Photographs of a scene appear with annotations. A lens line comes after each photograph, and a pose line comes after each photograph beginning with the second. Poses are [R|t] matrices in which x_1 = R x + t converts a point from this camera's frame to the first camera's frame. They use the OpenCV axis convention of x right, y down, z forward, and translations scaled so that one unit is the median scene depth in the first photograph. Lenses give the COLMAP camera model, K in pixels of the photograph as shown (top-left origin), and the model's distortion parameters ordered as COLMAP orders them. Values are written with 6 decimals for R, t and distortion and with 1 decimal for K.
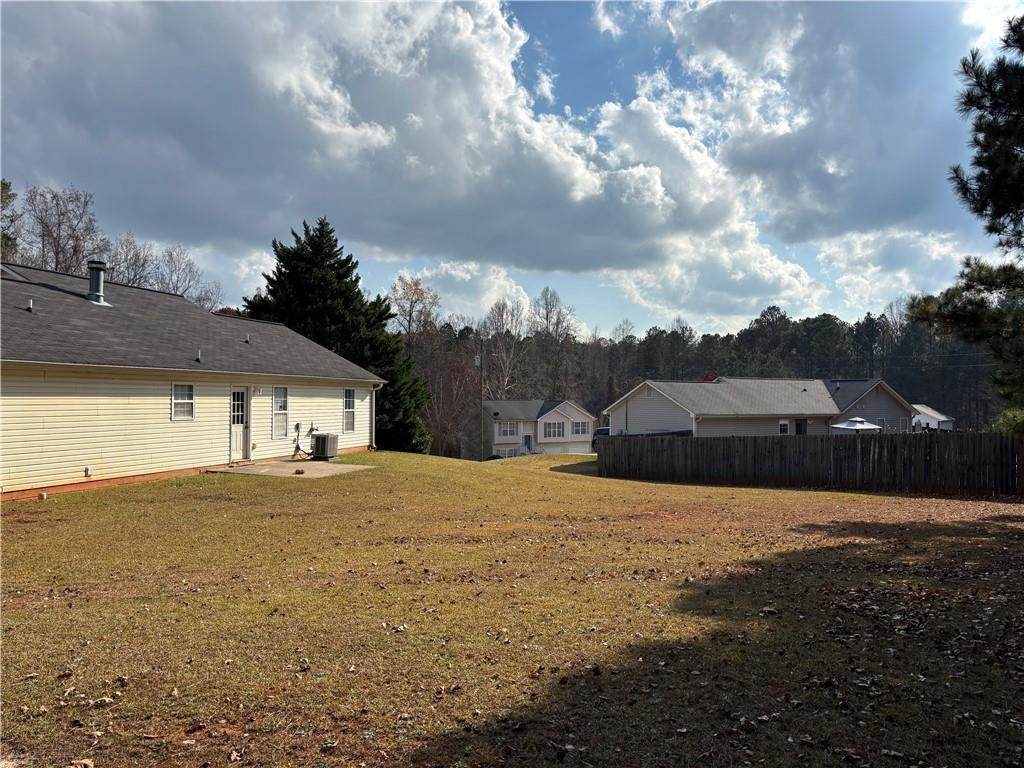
lens RADIAL K [[781.0, 0, 512.0], [0, 781.0, 386.1], [0, 0, 1]] dist [0.008650, -0.002463]
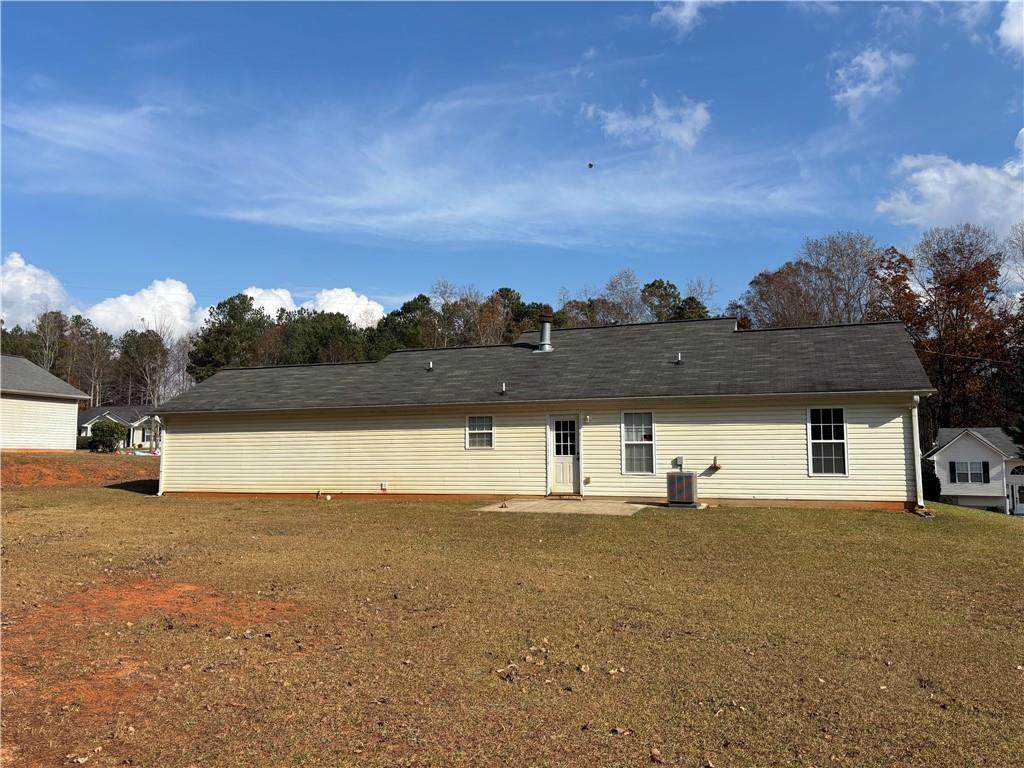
lens RADIAL K [[781.0, 0, 512.2], [0, 781.0, 383.8], [0, 0, 1]] dist [0.008650, -0.002463]
pose [[-0.057681, -0.104139, -0.992889, 0.595161], [0.017941, 0.994276, -0.105327, 0.061104], [0.998174, -0.023889, -0.055482, 0.989595]]
